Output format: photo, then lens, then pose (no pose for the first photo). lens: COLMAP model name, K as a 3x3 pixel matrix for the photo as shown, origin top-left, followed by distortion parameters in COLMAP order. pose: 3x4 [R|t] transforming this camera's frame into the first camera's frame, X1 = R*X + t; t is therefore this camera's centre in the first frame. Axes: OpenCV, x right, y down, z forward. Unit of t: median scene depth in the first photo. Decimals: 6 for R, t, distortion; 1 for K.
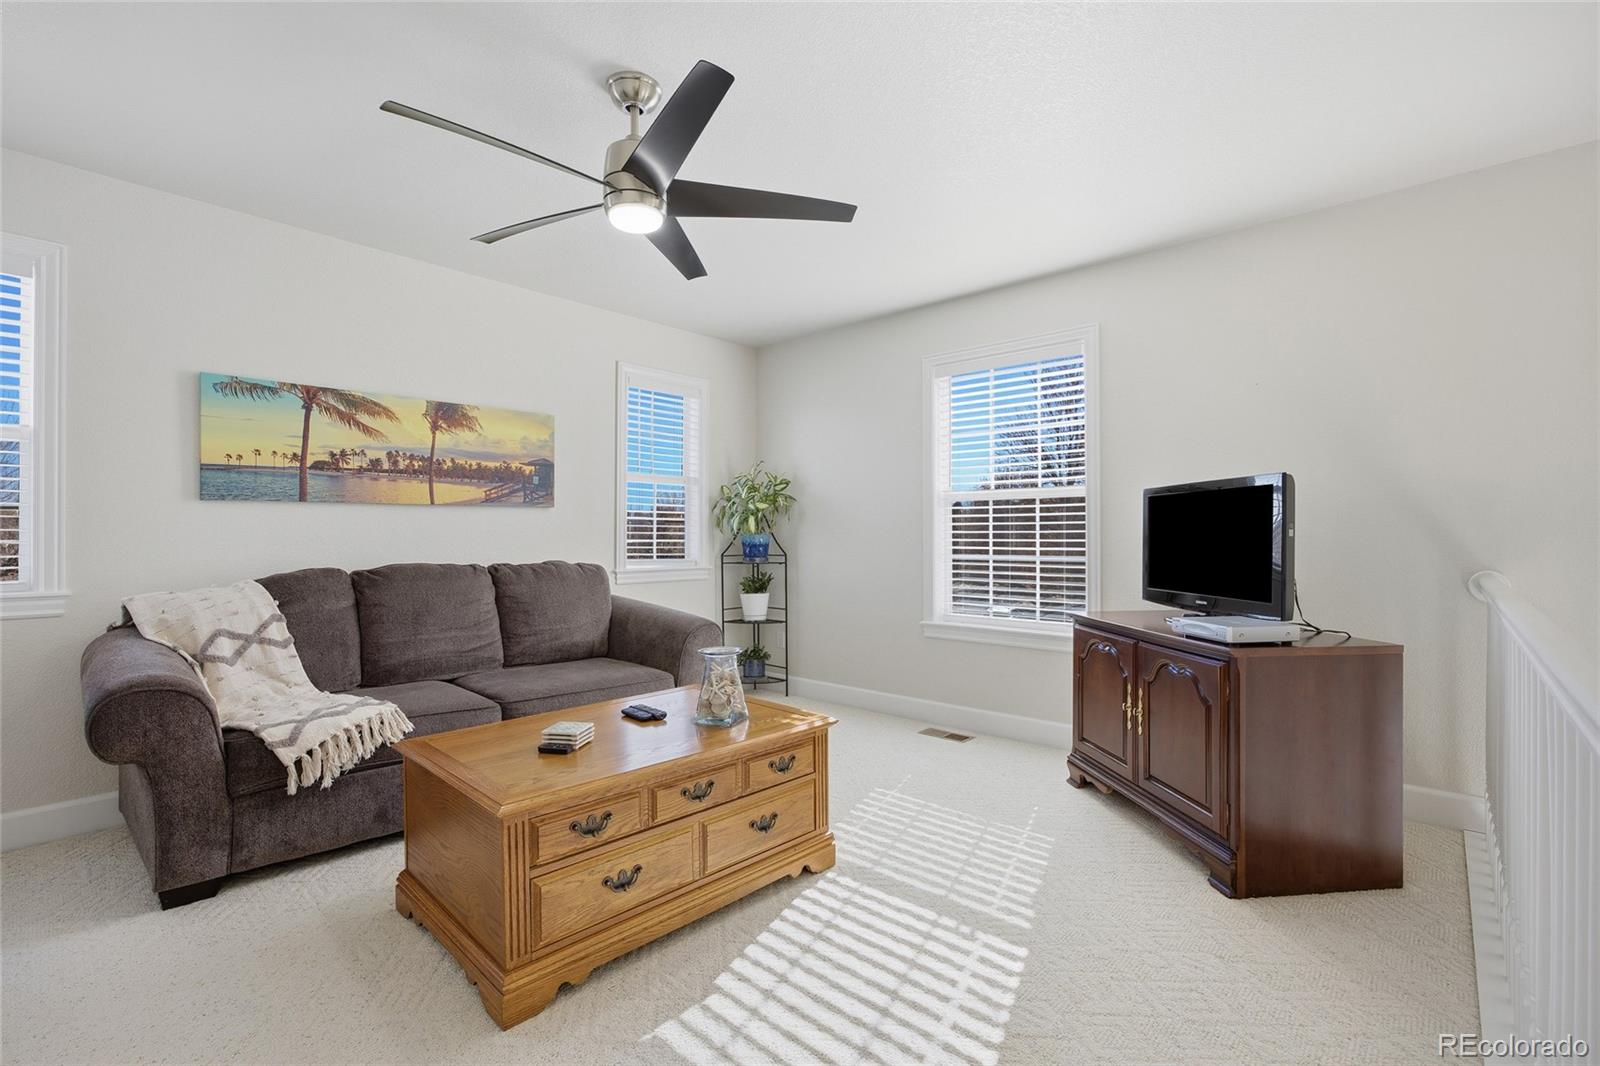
lens RADIAL K [[709.6, 0, 796.0], [0, 709.6, 533.7], [0, 0, 1]] dist [-0.002469, 0.000254]
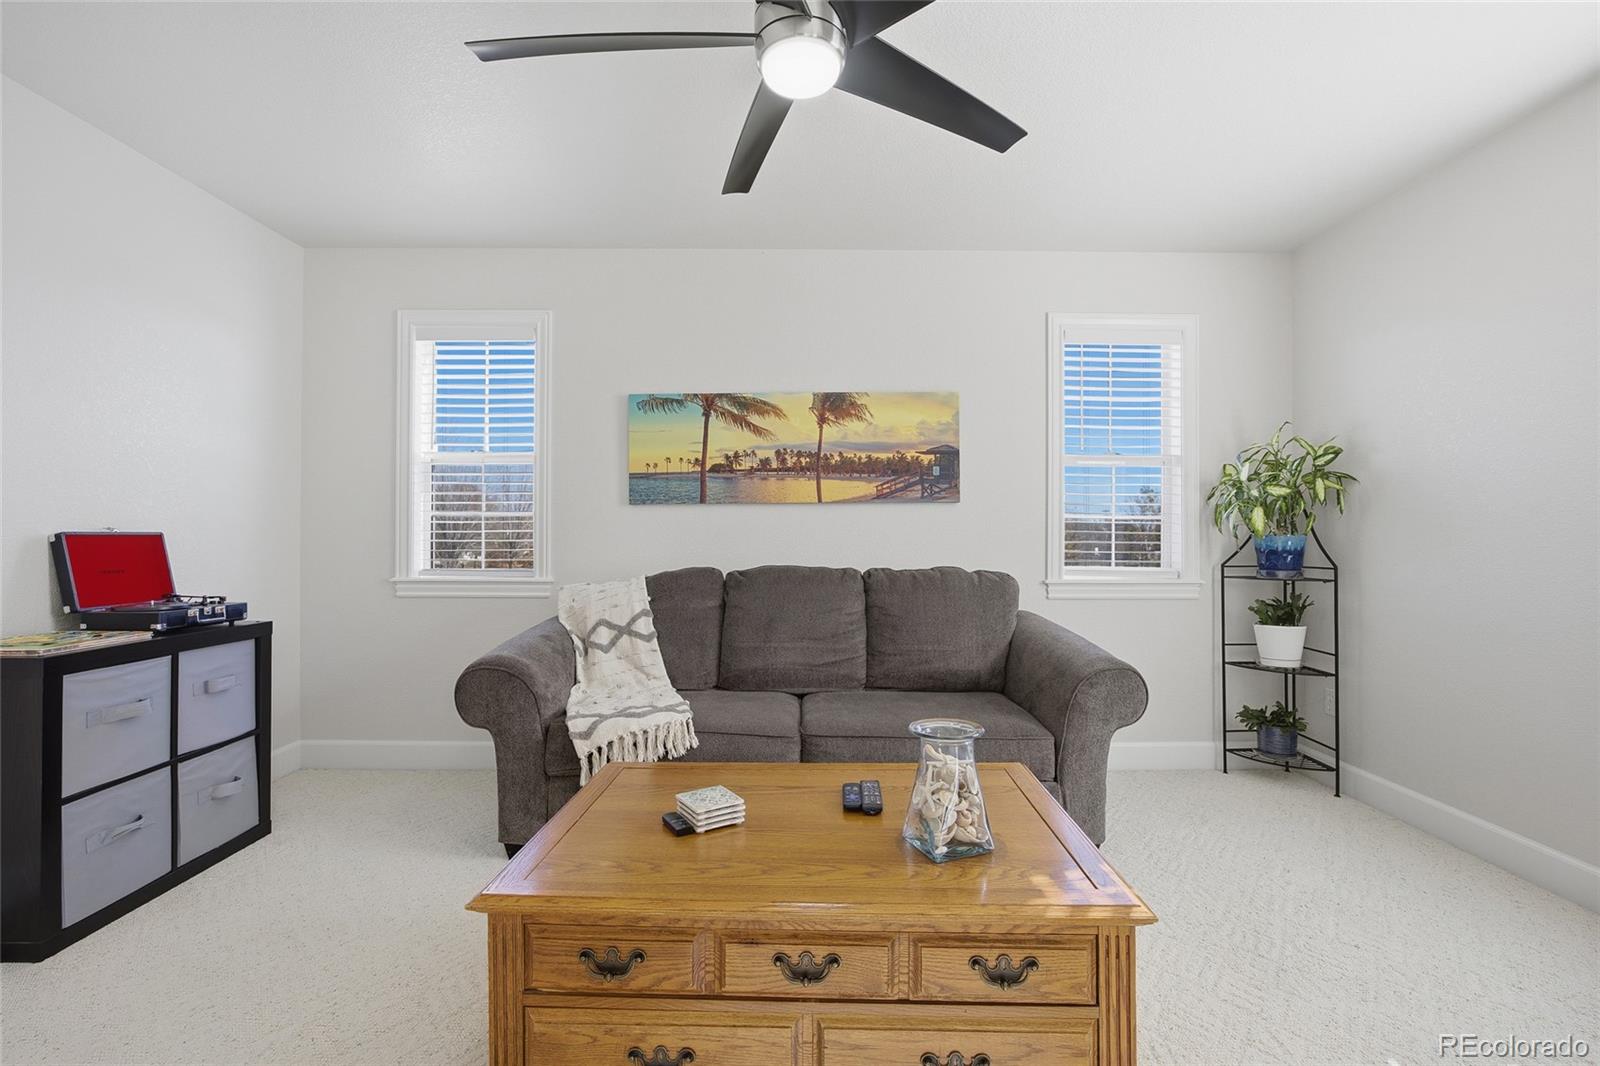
lens RADIAL K [[719.3, 0, 802.3], [0, 719.3, 530.8], [0, 0, 1]] dist [-0.067949, 0.065400]
pose [[0.683741, -0.003420, -0.729717, 0.177587], [-0.000160, 0.999988, -0.004837, 0.000521], [0.729725, 0.003424, 0.683732, 0.355546]]
